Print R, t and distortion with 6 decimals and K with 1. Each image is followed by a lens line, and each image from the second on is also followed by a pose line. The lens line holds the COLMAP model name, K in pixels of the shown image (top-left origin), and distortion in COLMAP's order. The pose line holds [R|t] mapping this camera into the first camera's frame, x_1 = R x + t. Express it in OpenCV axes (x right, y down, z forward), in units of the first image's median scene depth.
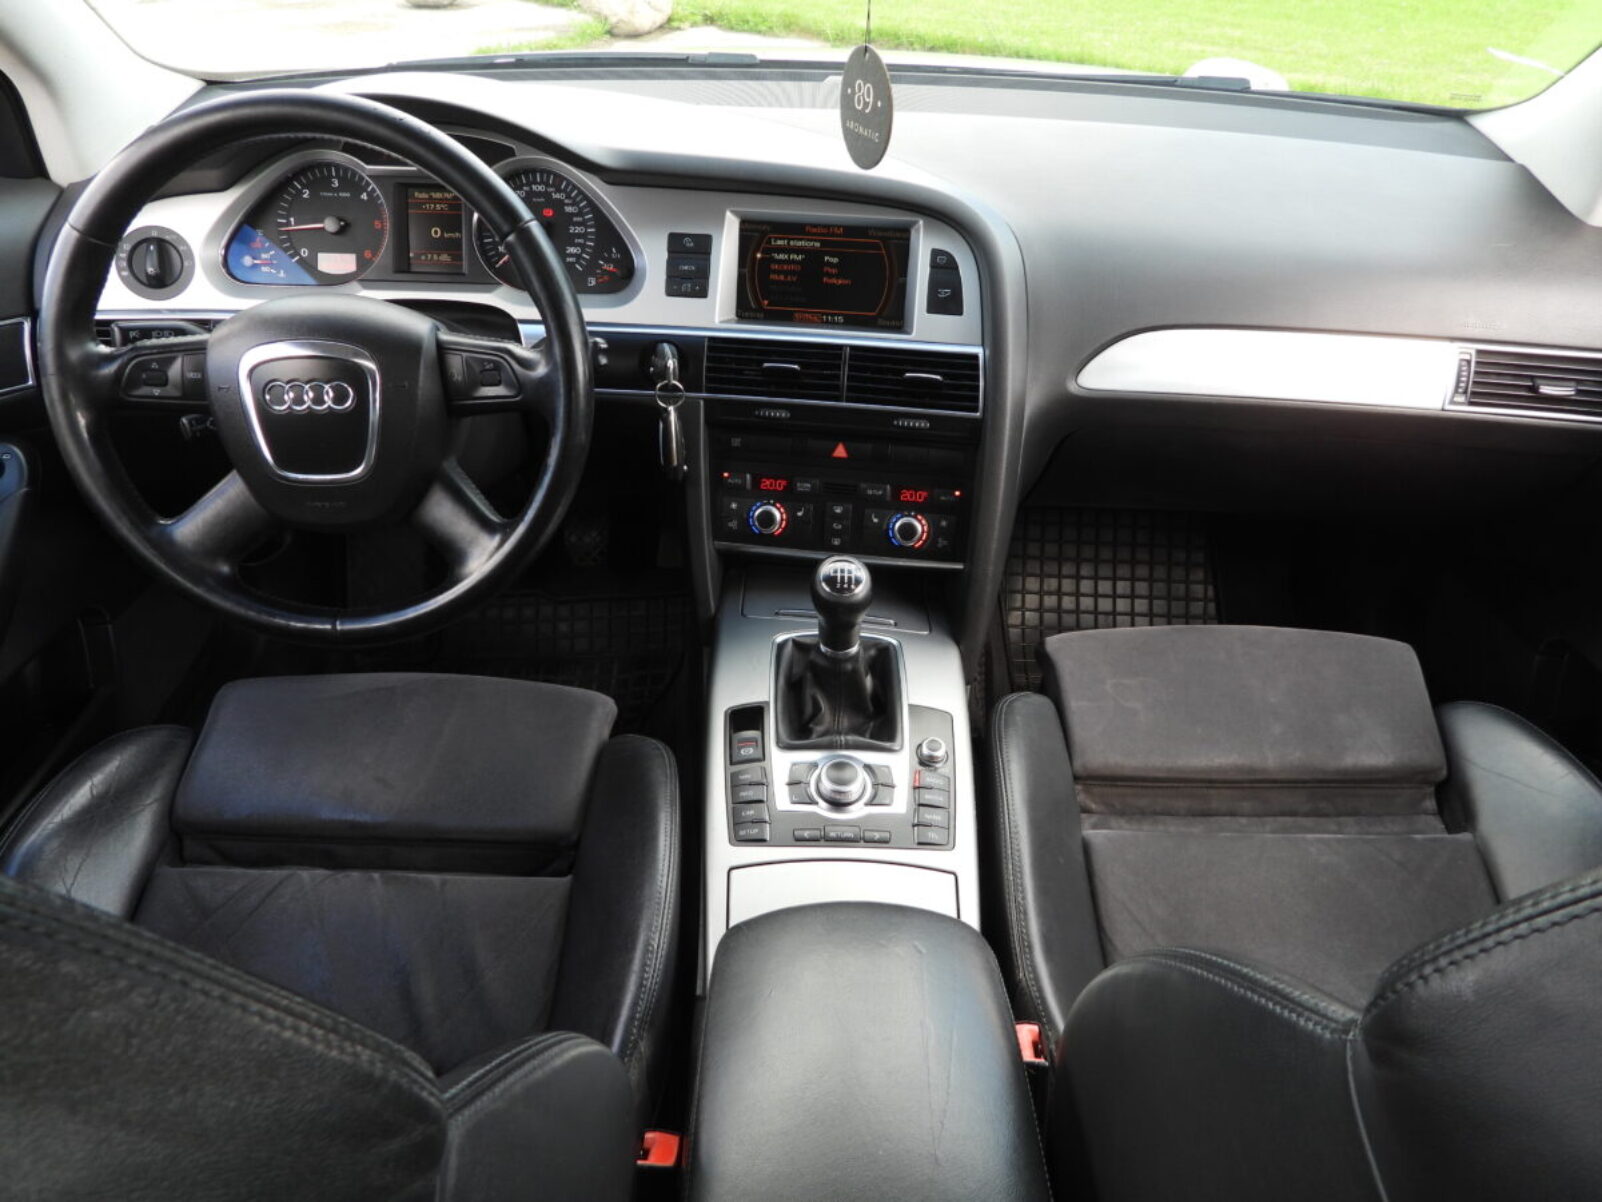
lens RADIAL K [[1143.6, 0, 801.0], [0, 1143.6, 601.0], [0, 0, 1]] dist [-0.006294, -0.009221]
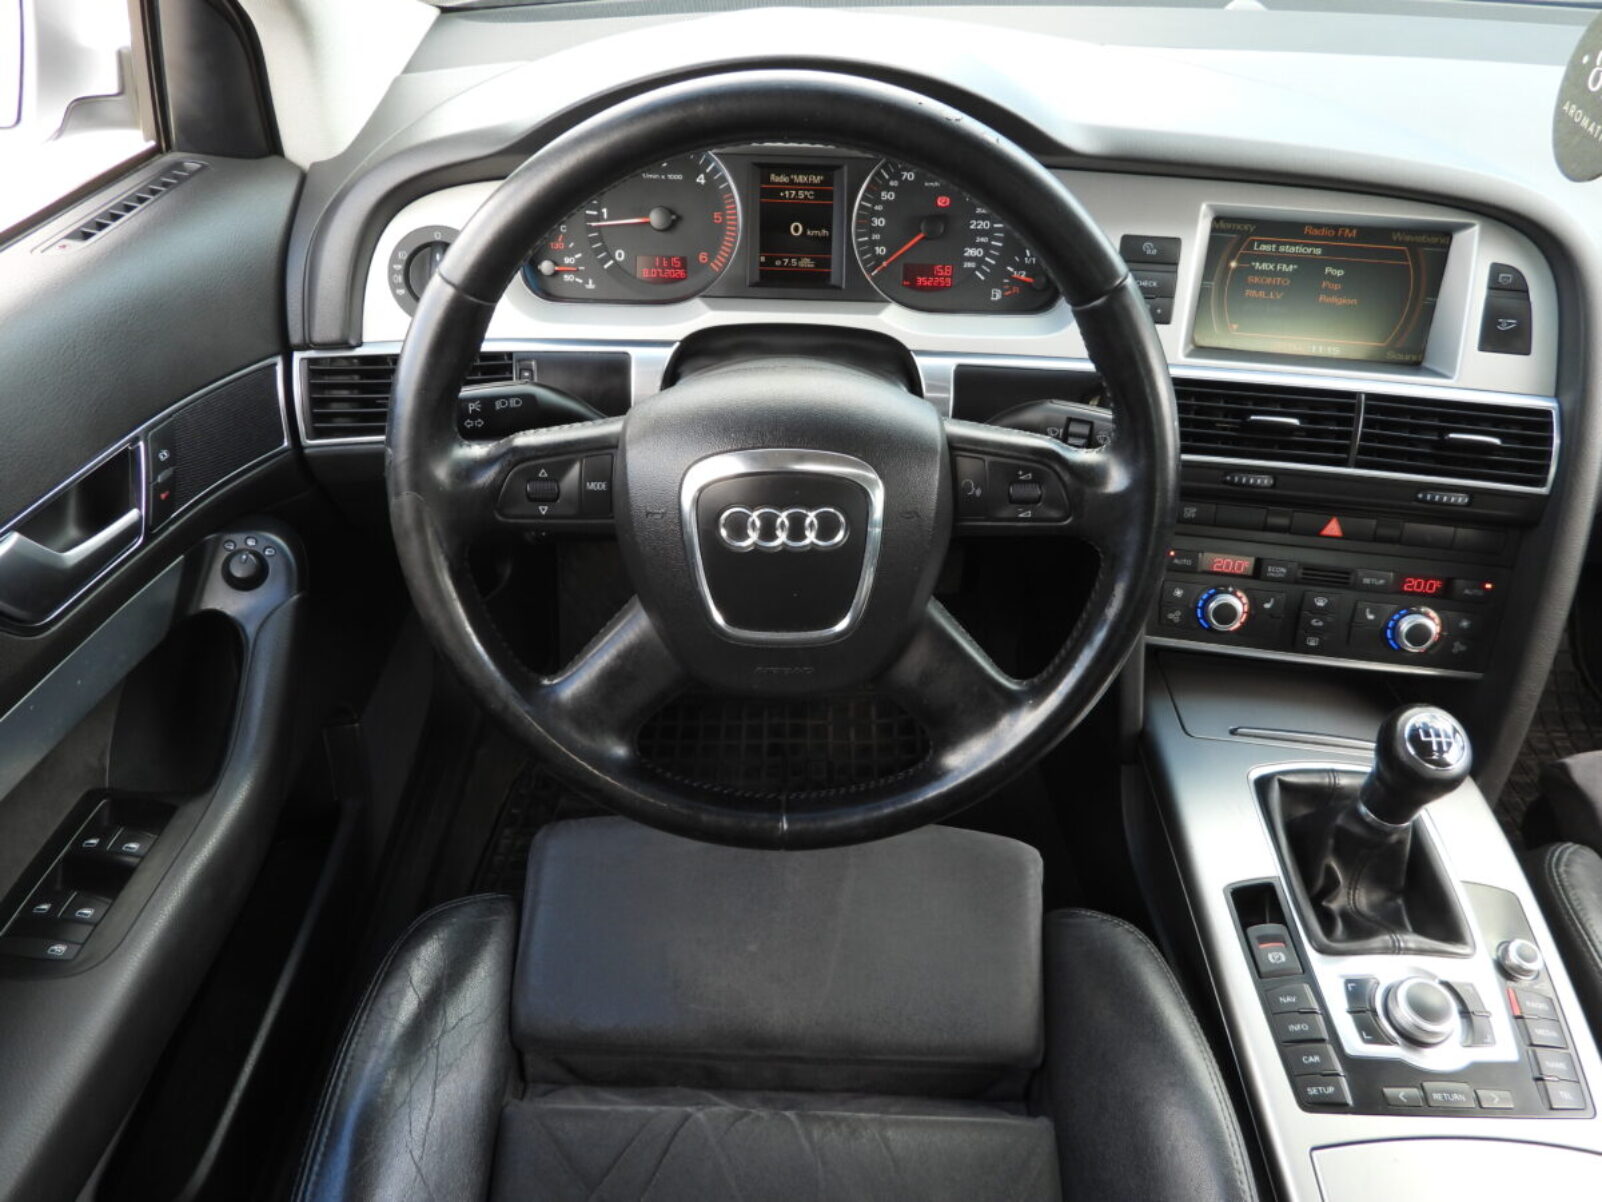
lens RADIAL K [[1143.6, 0, 801.0], [0, 1143.6, 601.0], [0, 0, 1]] dist [-0.006294, -0.009221]
pose [[0.999926, 0.005846, -0.010648, -0.316717], [-0.004854, 0.995842, 0.090967, -0.152328], [0.011135, -0.090908, 0.995797, 0.237167]]
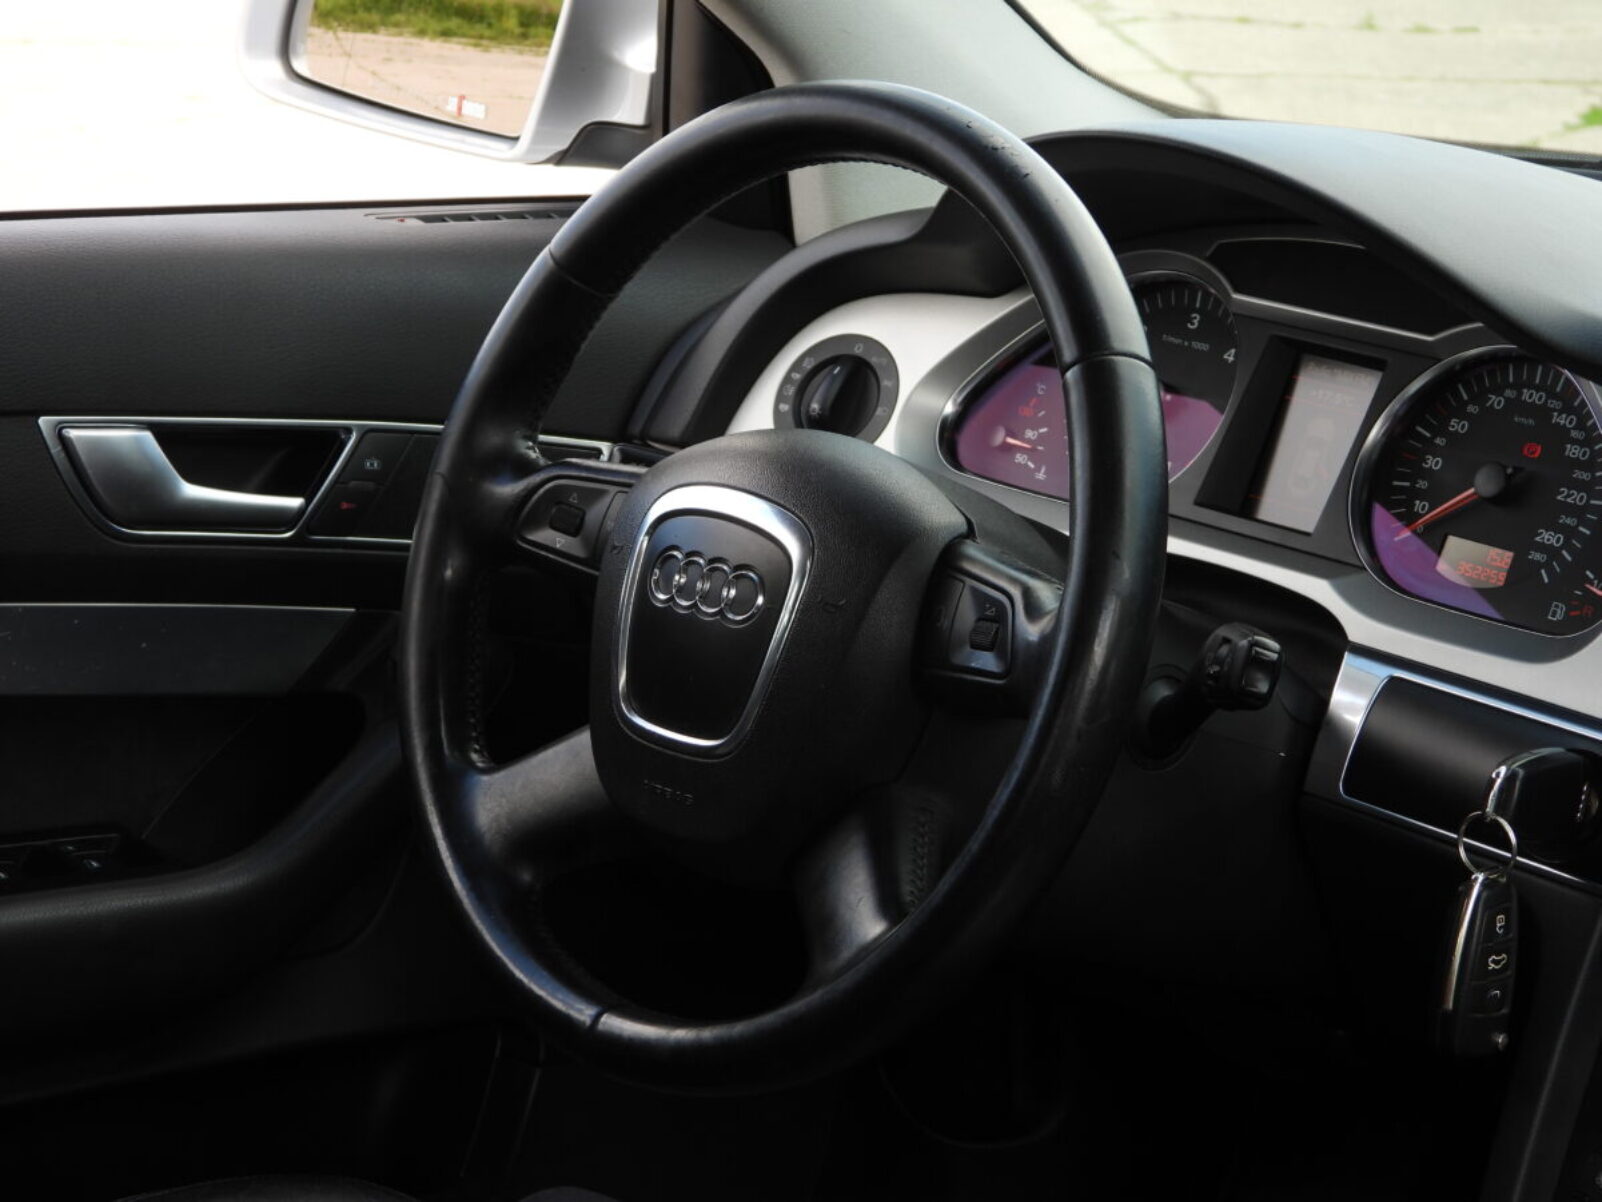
lens RADIAL K [[4128.8, 0, 801.0], [0, 4128.8, 601.0], [0, 0, 1]] dist [-0.040714, -0.068827]
pose [[0.659916, 0.183587, -0.728565, 0.784293], [-0.436585, 0.882878, -0.172976, 0.110811], [0.611477, 0.432229, 0.662777, -0.201881]]
